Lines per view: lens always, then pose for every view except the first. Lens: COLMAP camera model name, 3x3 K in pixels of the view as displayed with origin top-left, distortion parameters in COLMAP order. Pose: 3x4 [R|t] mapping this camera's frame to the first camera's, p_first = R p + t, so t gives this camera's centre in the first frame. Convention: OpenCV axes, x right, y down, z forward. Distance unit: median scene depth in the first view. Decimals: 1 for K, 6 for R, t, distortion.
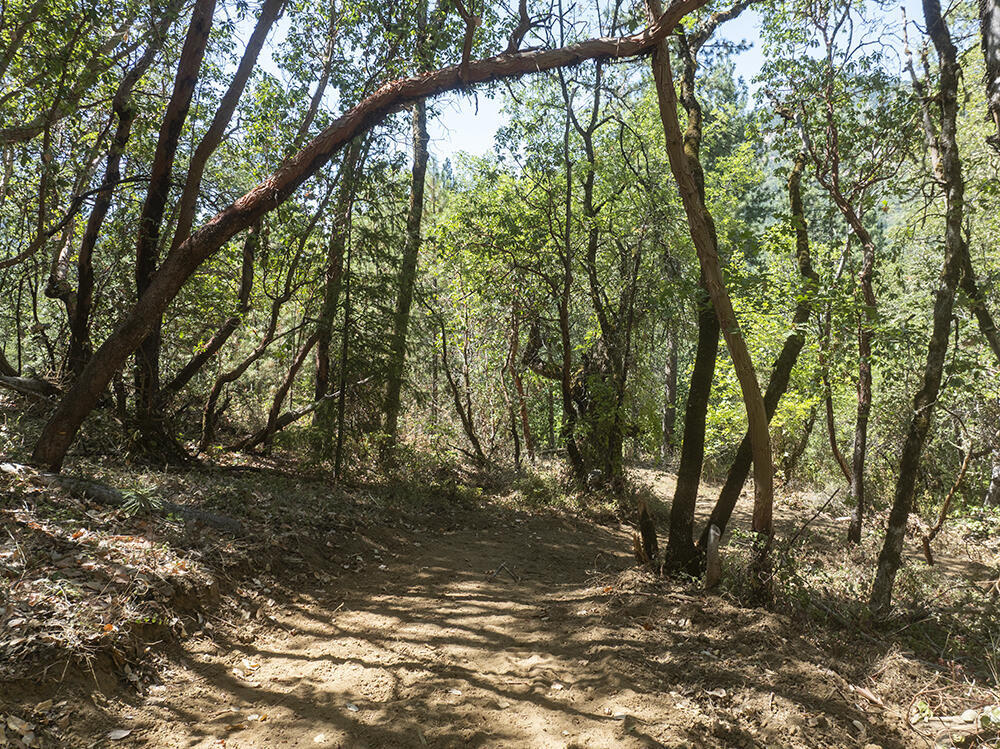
lens RADIAL K [[702.3, 0, 498.9], [0, 702.3, 375.6], [0, 0, 1]] dist [-0.043779, 0.006801]
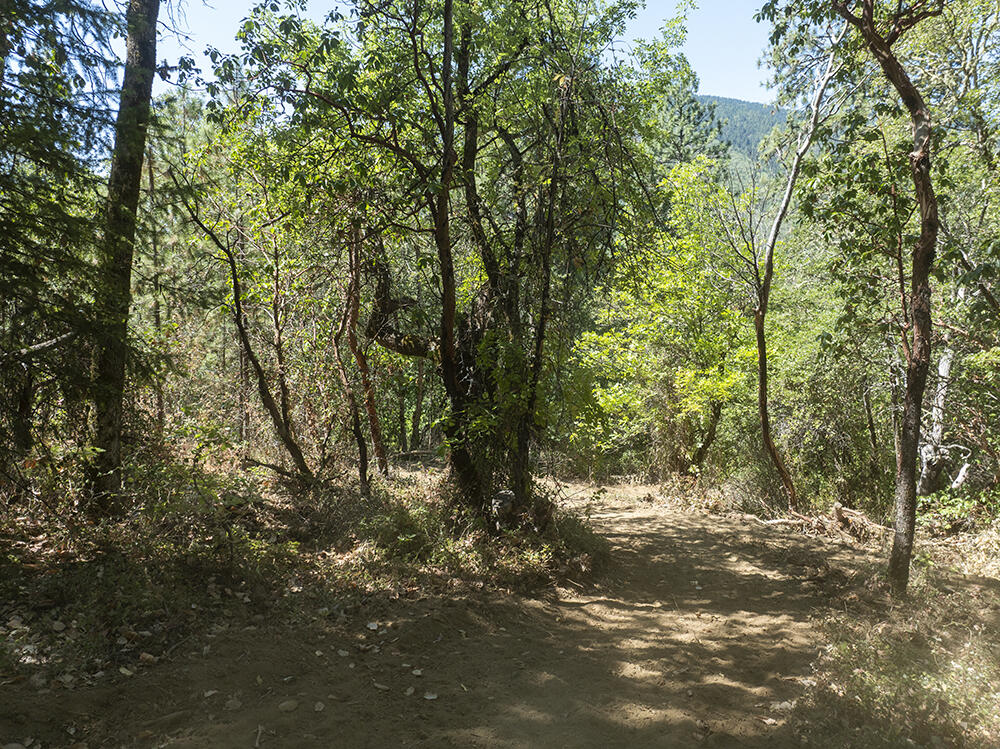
lens RADIAL K [[702.3, 0, 499.0], [0, 702.3, 372.1], [0, 0, 1]] dist [-0.043779, 0.006801]
pose [[0.974604, -0.027590, 0.222230, 0.007426], [0.028423, 0.999596, -0.000549, 0.030808], [-0.222125, 0.006851, 0.974994, 0.367551]]
